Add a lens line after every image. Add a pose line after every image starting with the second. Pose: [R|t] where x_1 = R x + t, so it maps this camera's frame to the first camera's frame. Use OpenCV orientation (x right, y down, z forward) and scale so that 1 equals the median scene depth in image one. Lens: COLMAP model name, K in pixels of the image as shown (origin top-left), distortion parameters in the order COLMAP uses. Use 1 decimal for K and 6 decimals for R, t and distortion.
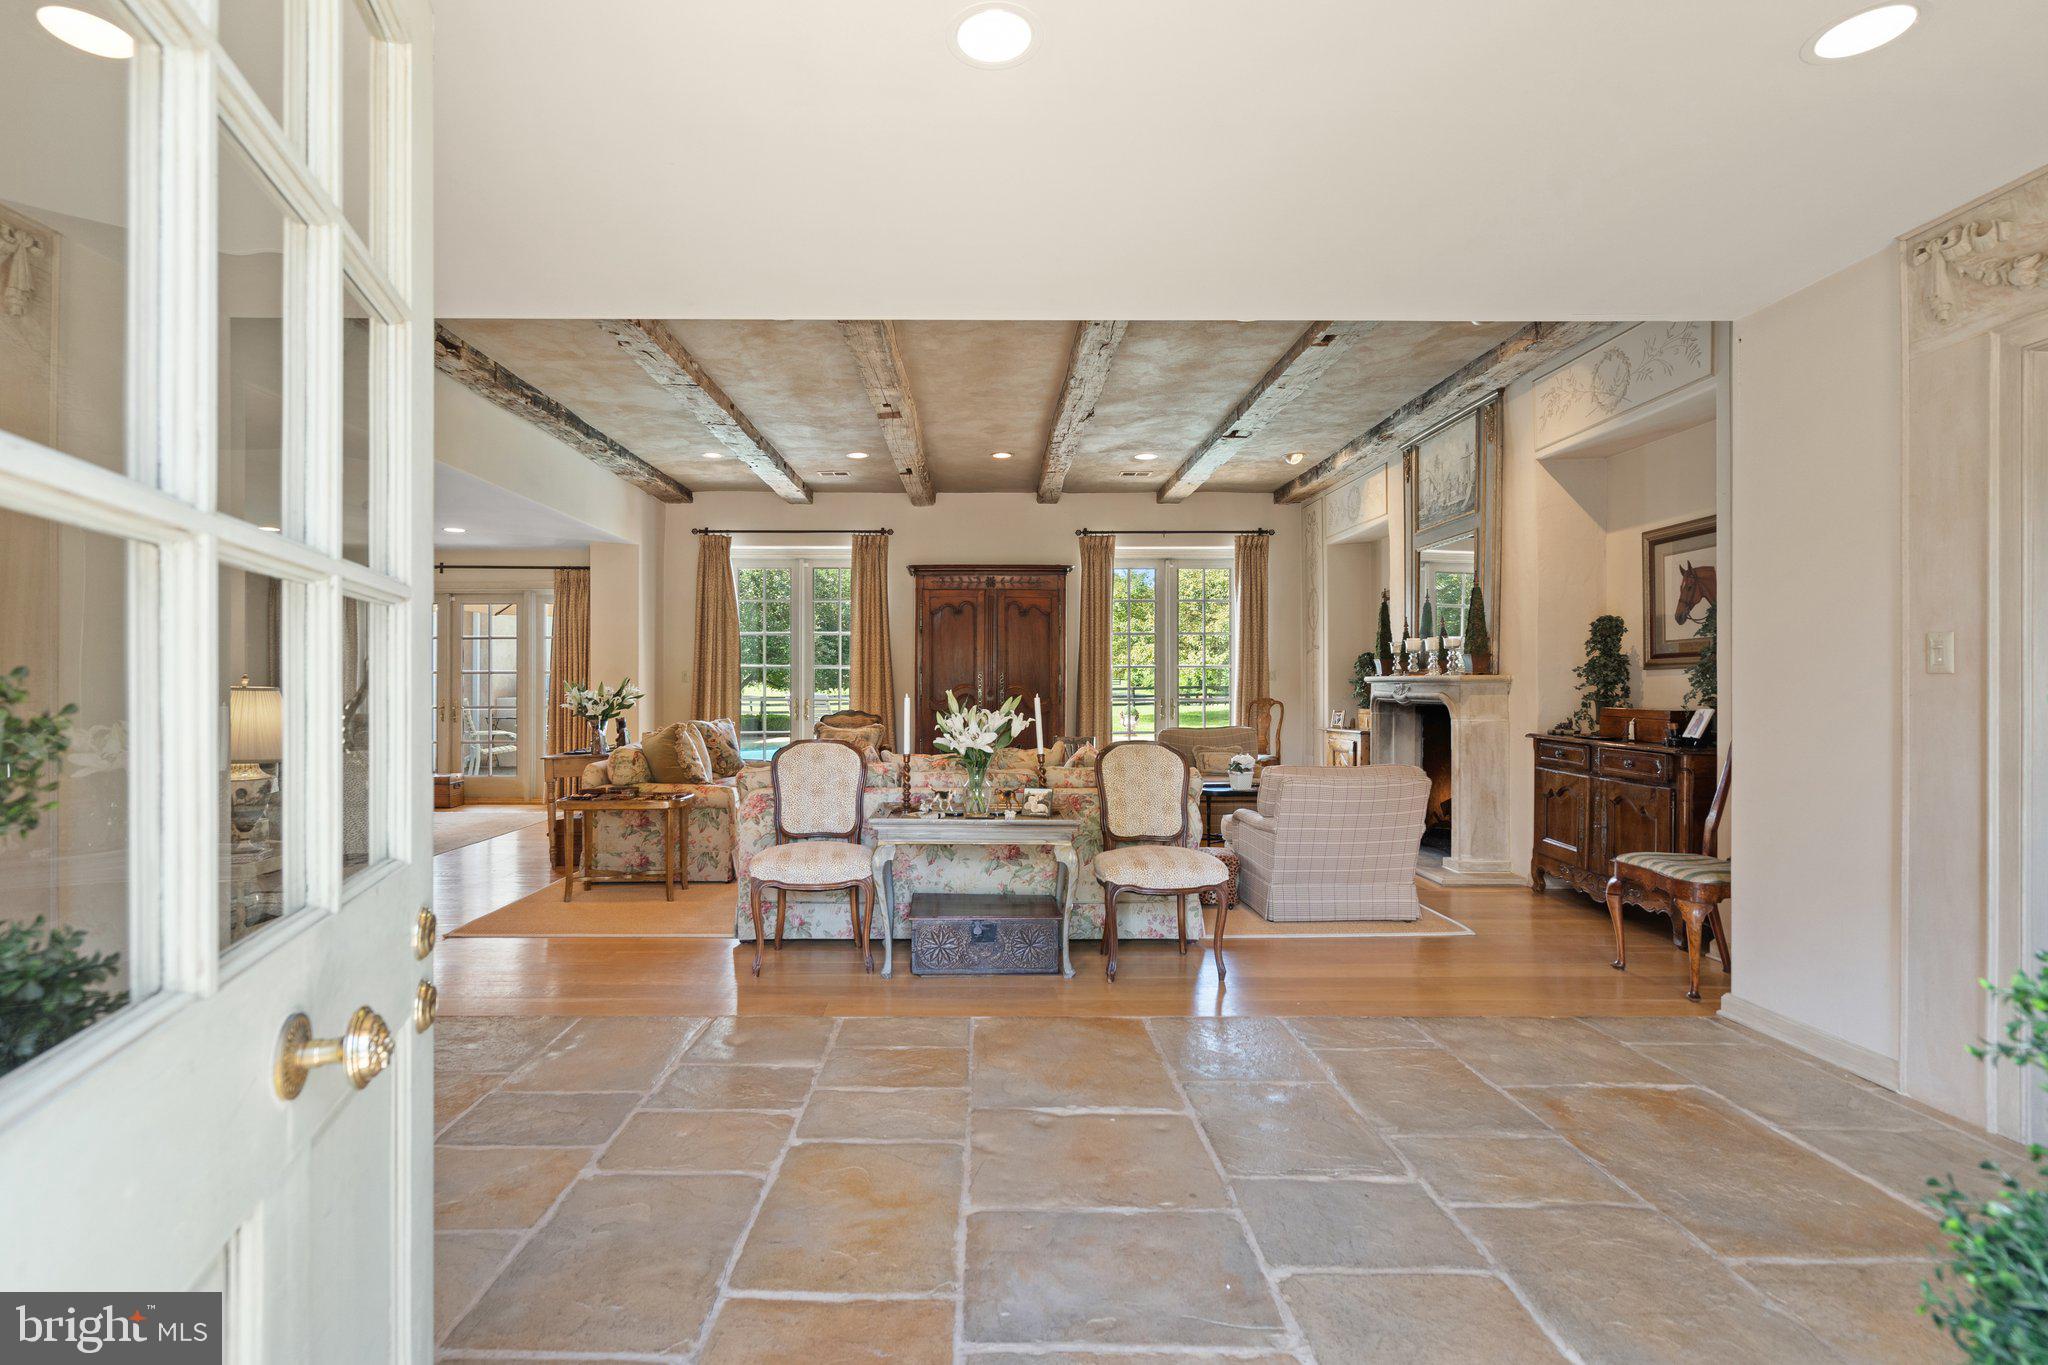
lens RADIAL K [[949.8, 0, 994.2], [0, 949.8, 672.2], [0, 0, 1]] dist [-0.005960, 0.000597]
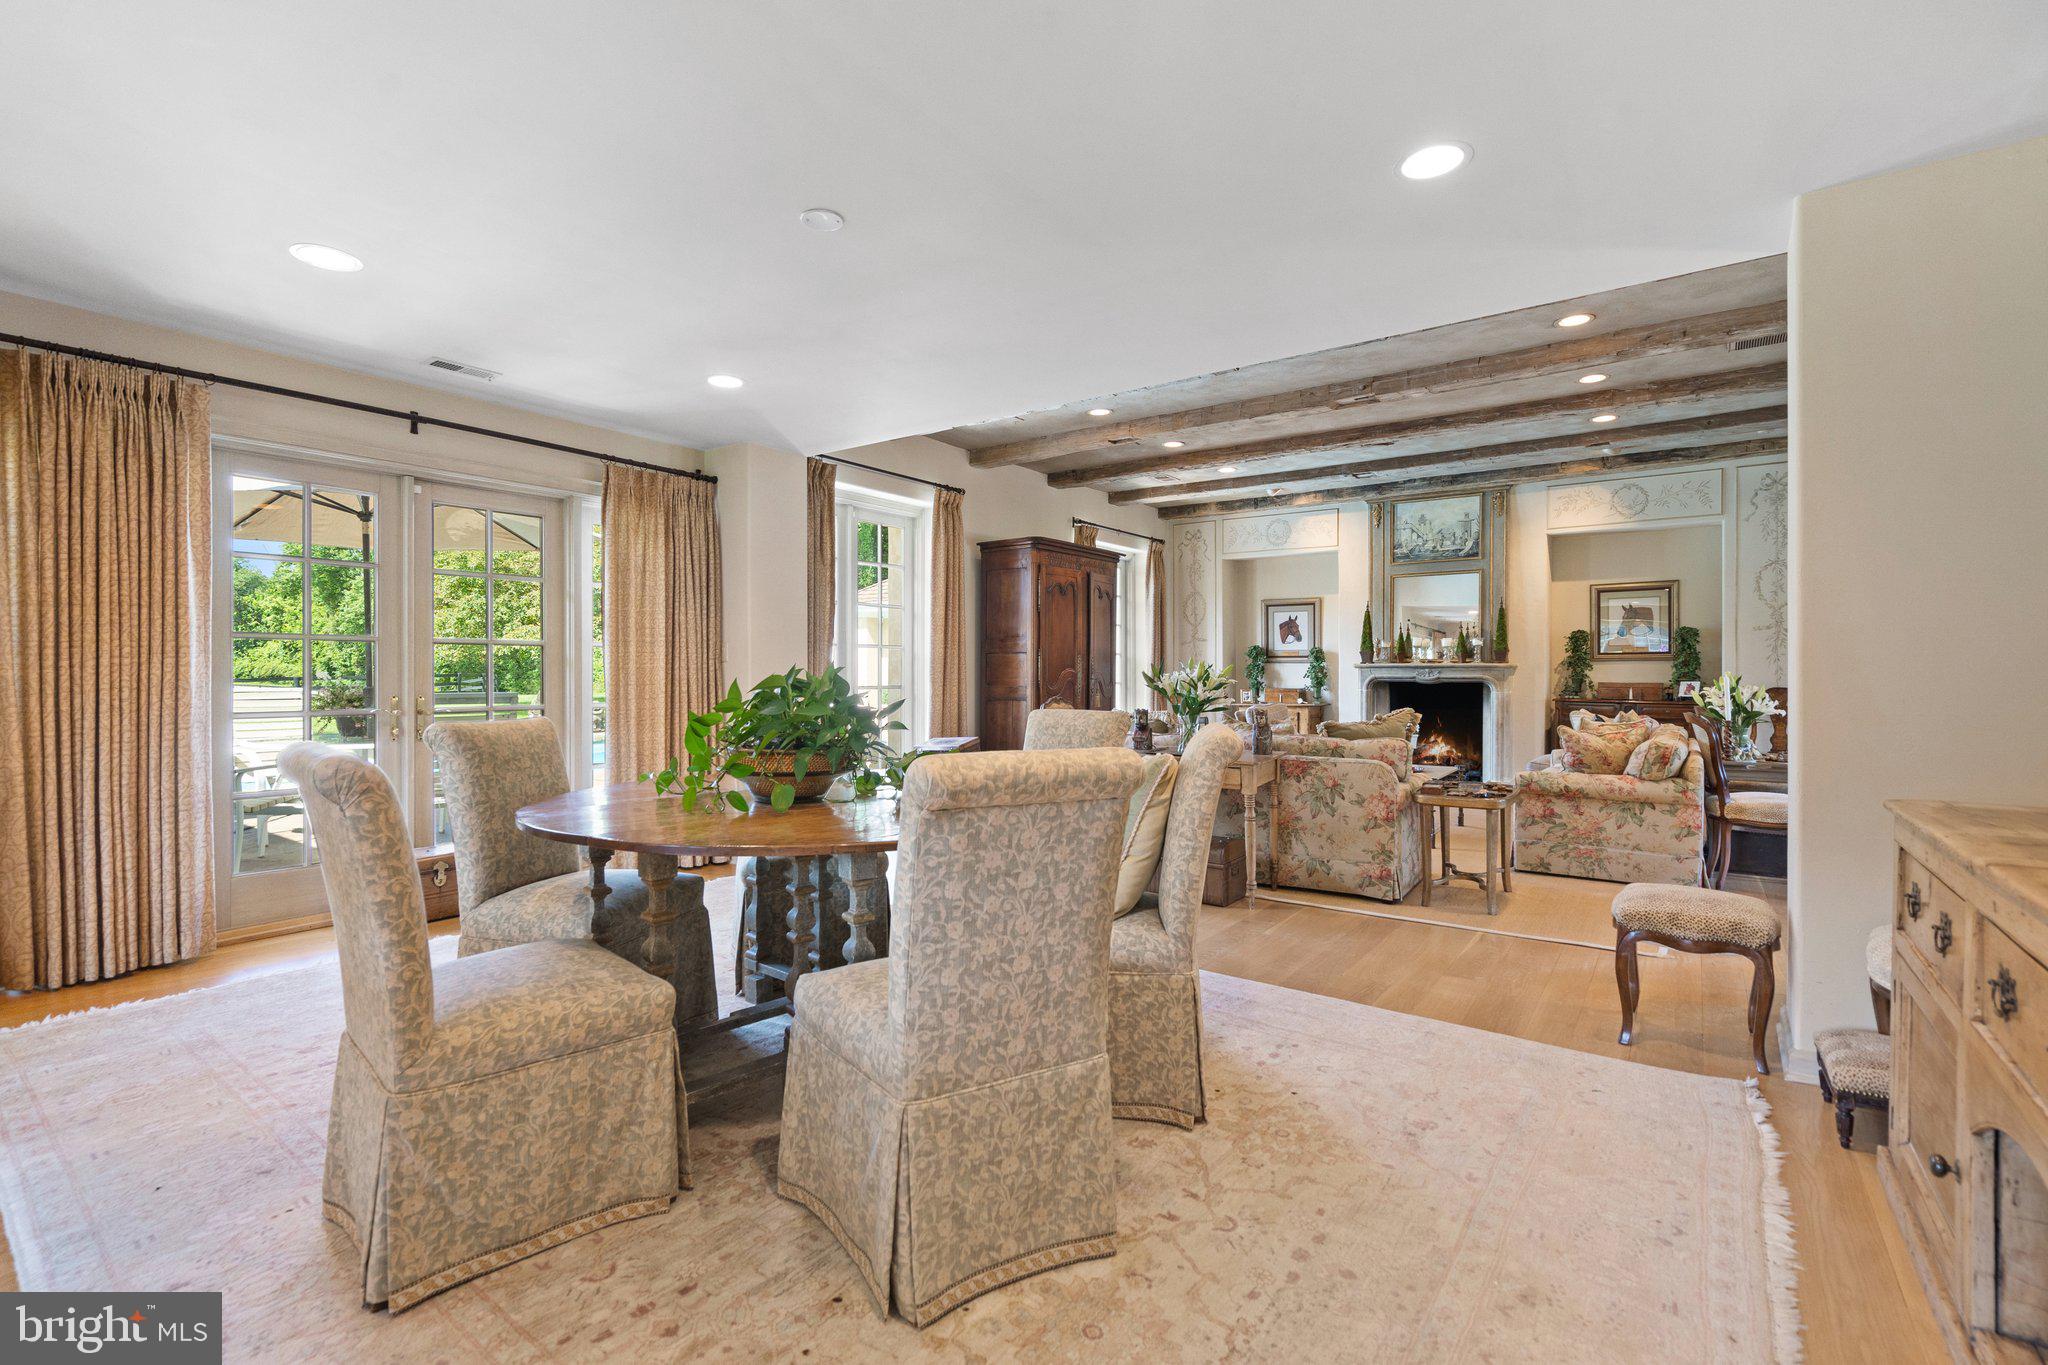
lens RADIAL K [[949.8, 0, 994.2], [0, 949.8, 672.2], [0, 0, 1]] dist [-0.005960, 0.000597]
pose [[0.585491, -0.000441, 0.810679, -1.355029], [-0.008856, 0.999937, 0.006940, 0.015073], [-0.810630, -0.011243, 0.585450, 0.817388]]
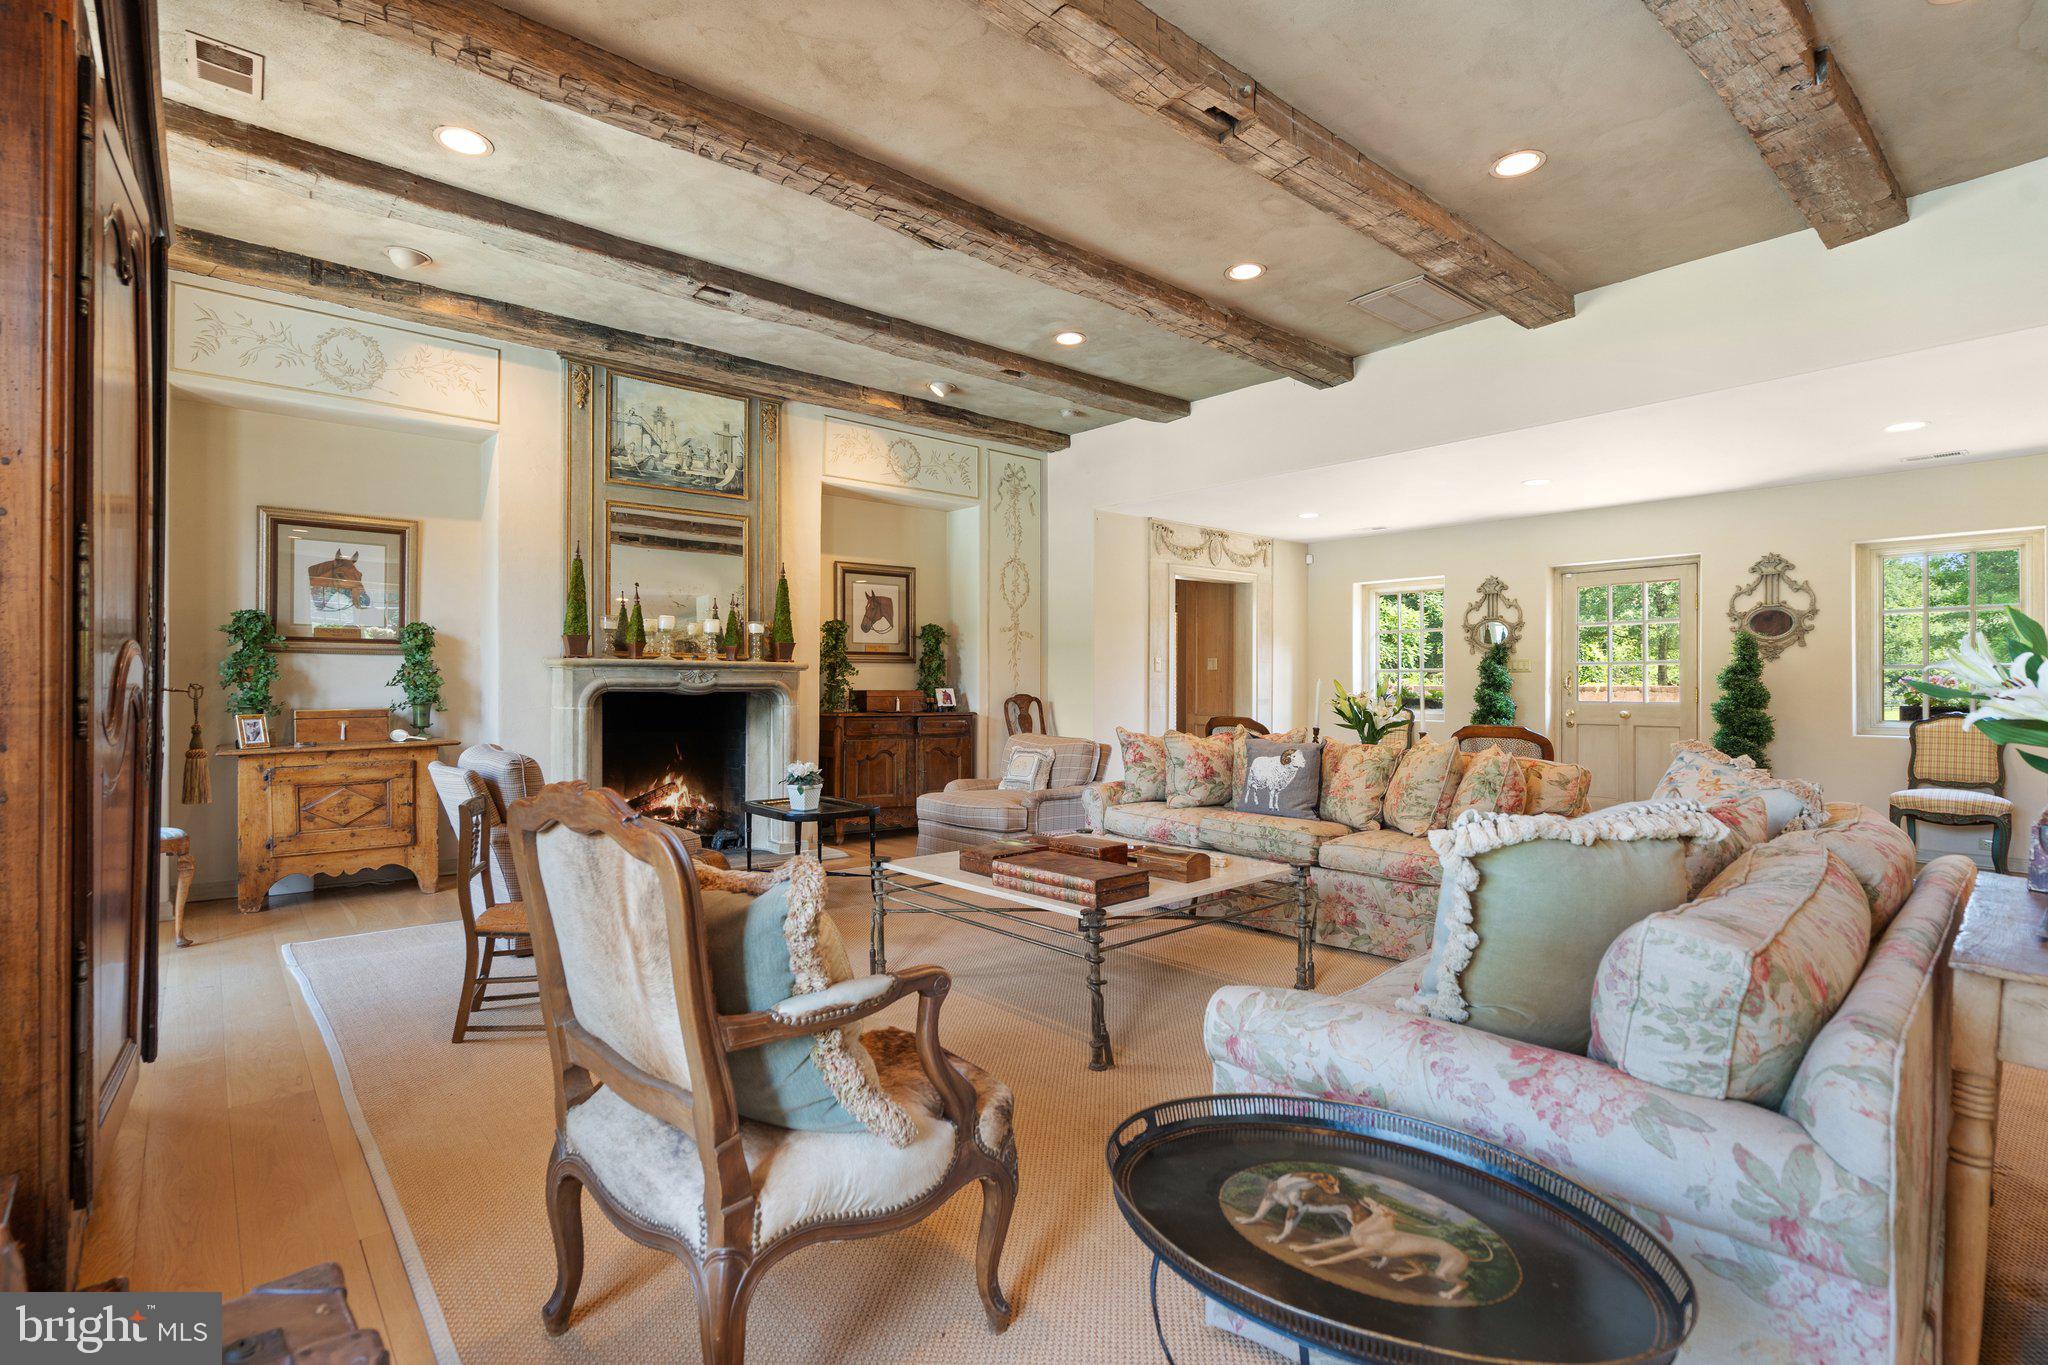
lens RADIAL K [[952.7, 0, 1024.0], [0, 952.7, 682.5], [0, 0, 1]] dist [-0.000616, 0.000173]
pose [[-0.668731, -0.002094, 0.743501, -0.481864], [-0.010840, 0.999917, -0.006934, 0.031242], [-0.743425, -0.012697, -0.668698, 1.618833]]
